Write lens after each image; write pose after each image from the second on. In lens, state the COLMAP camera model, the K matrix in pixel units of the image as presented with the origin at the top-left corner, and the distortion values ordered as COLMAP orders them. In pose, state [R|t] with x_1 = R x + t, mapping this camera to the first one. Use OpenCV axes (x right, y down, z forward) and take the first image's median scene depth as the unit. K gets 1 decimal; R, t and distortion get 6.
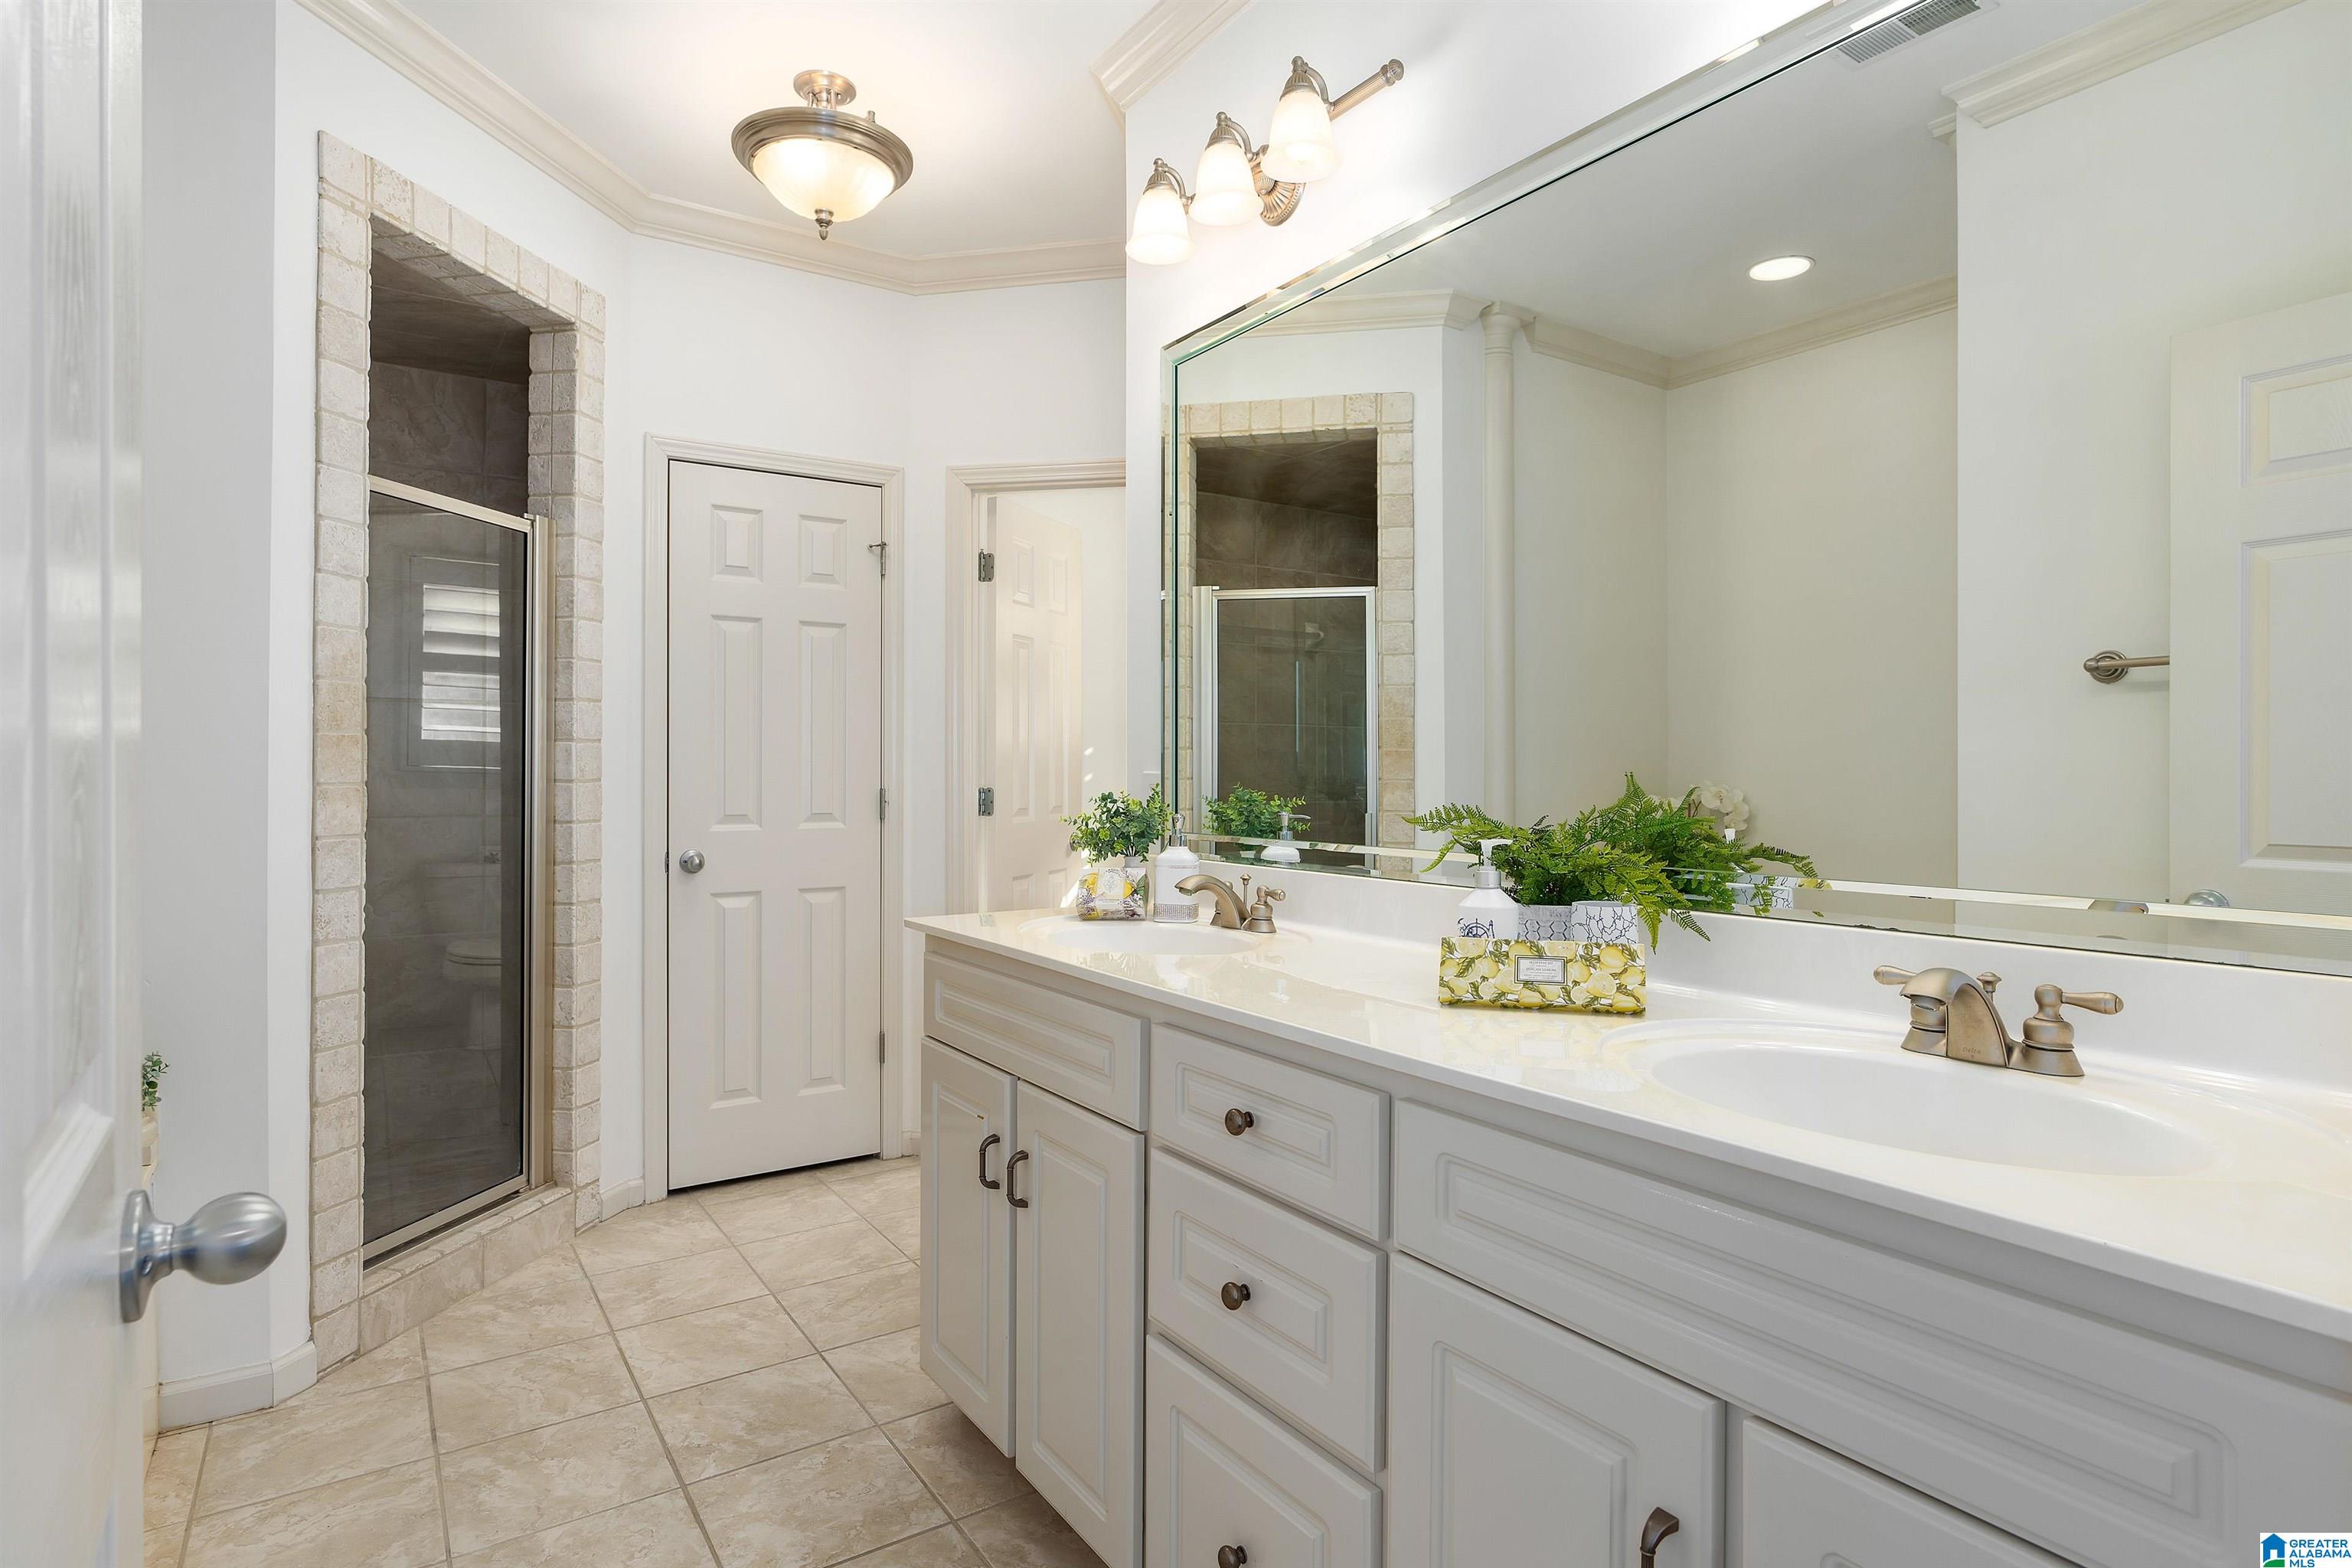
lens RADIAL K [[1158.0, 0, 1177.2], [0, 1158.0, 779.3], [0, 0, 1]] dist [0.003331, 0.000075]
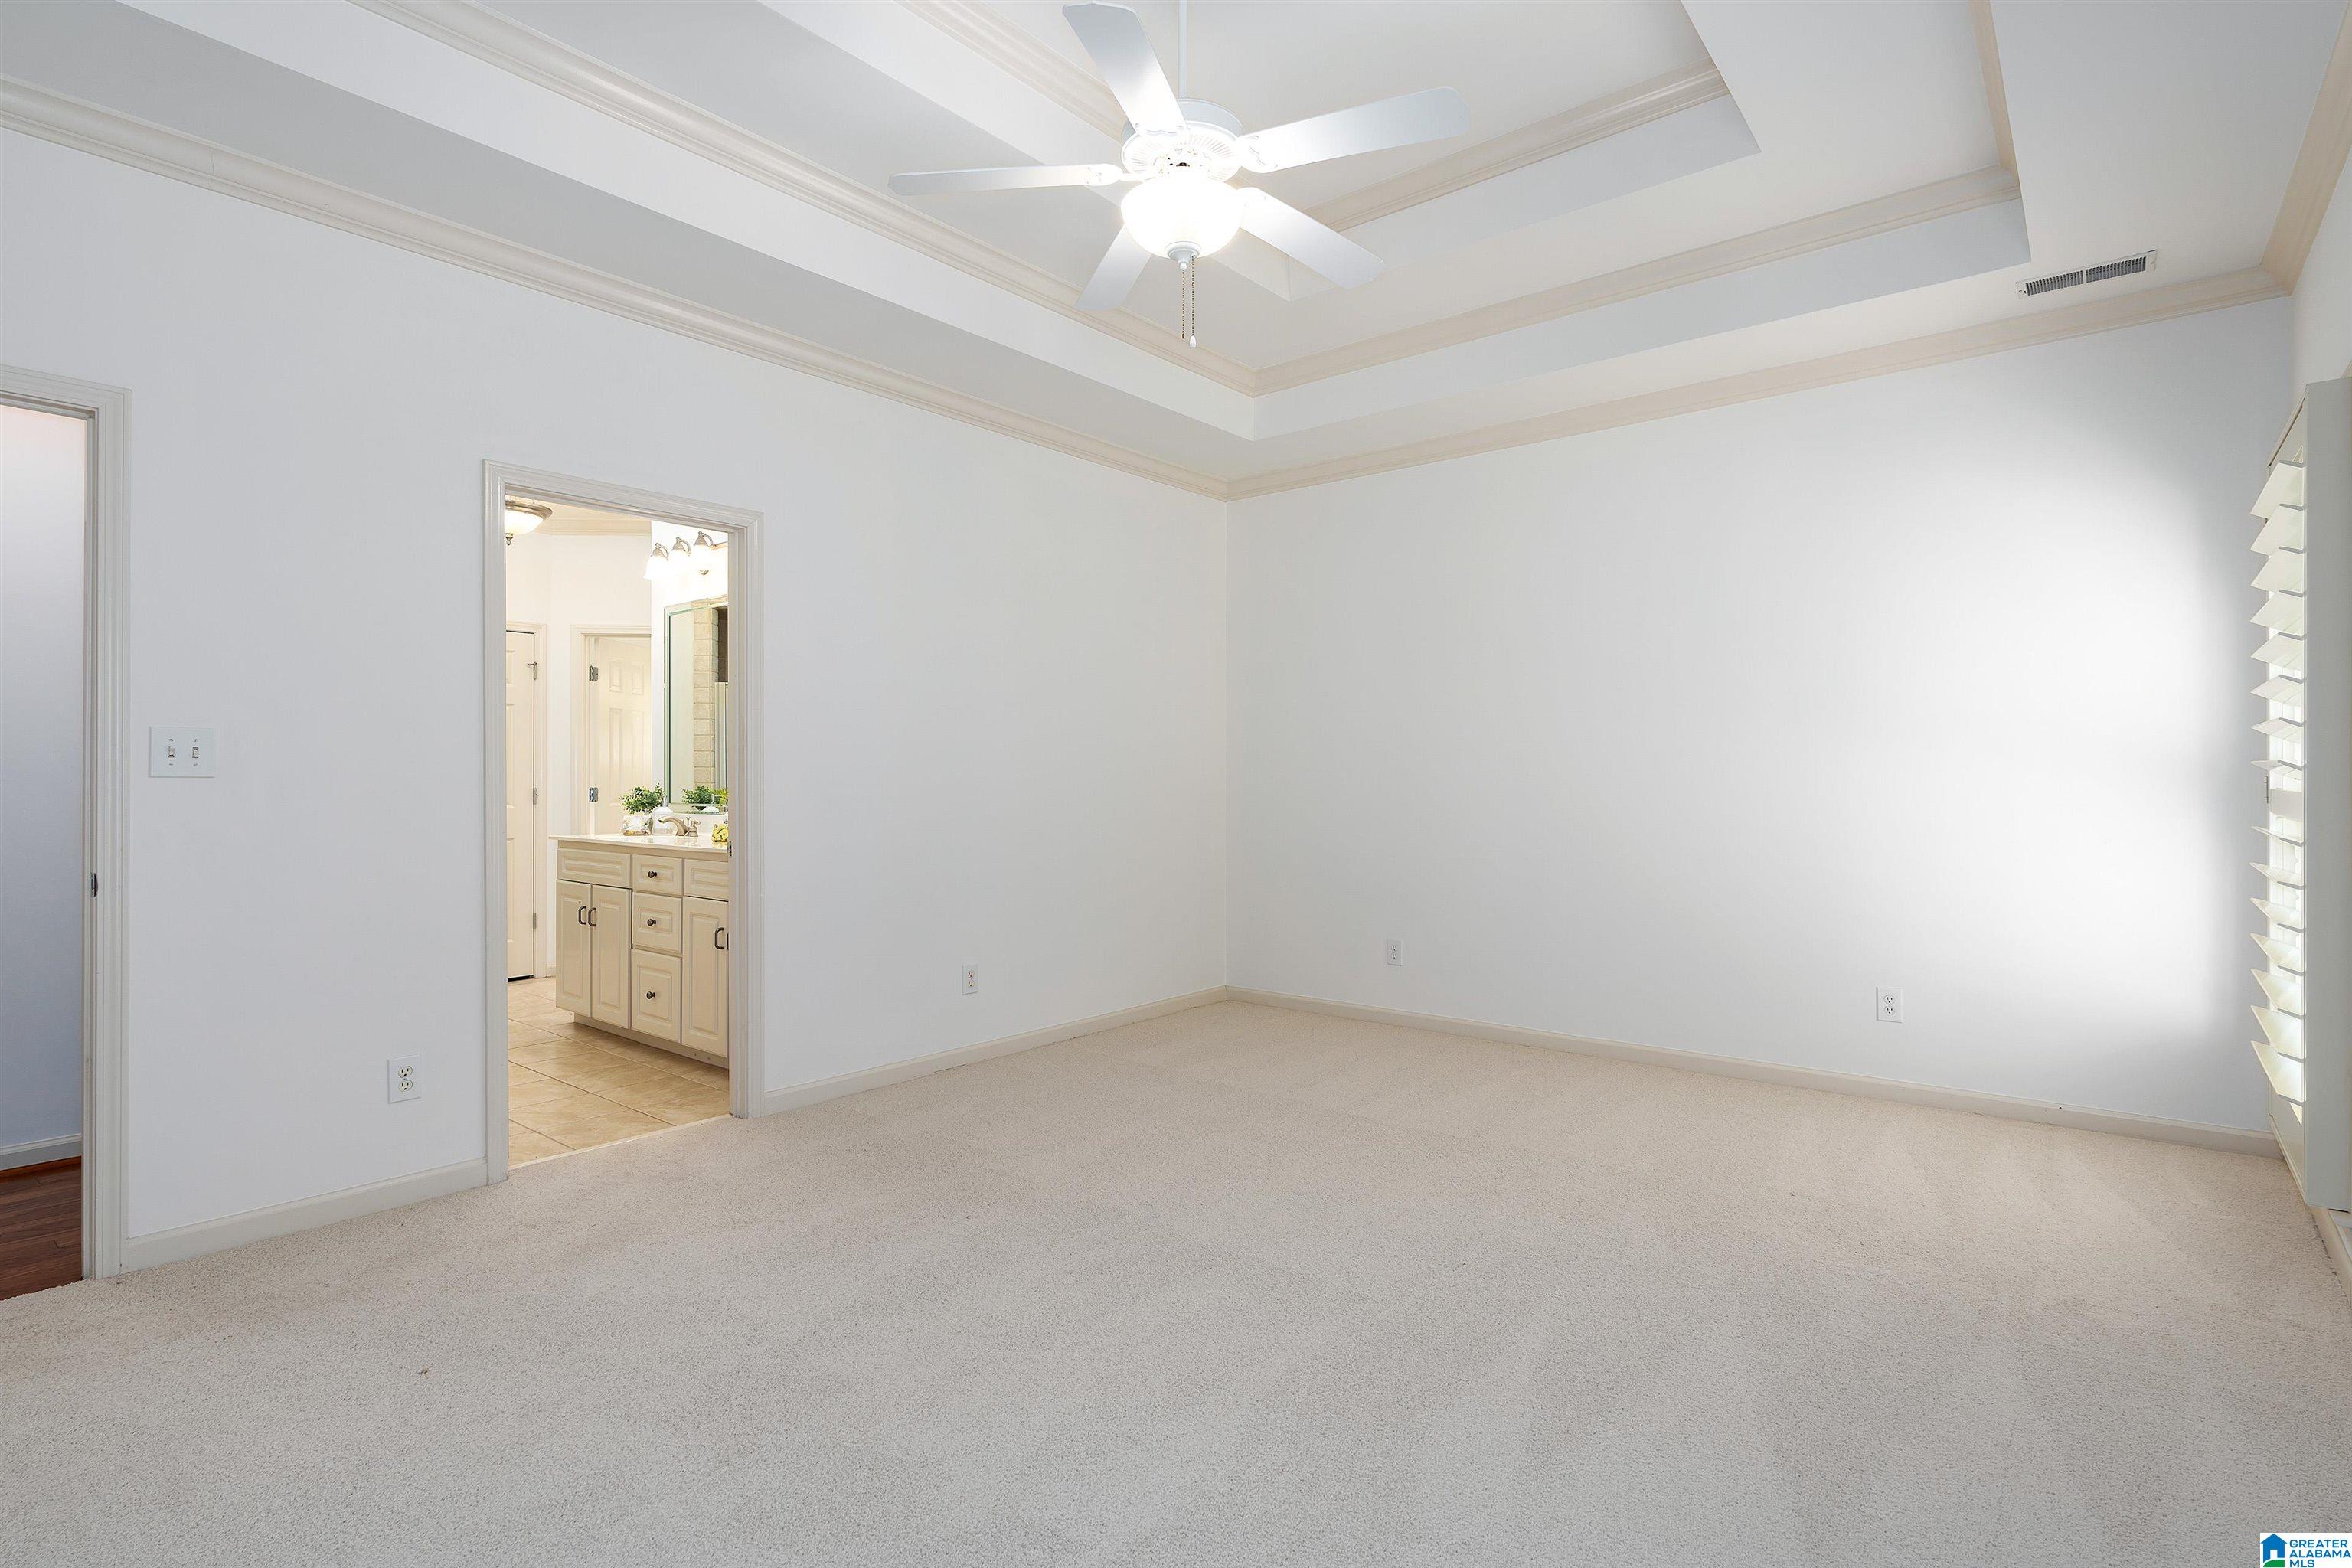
lens RADIAL K [[1158.0, 0, 1167.5], [0, 1158.0, 776.0], [0, 0, 1]] dist [0.003331, 0.000075]
pose [[0.965000, -0.001036, 0.262249, 0.394709], [0.003747, 0.999945, -0.009838, 0.017488], [-0.262224, 0.010476, 0.964950, -1.753130]]
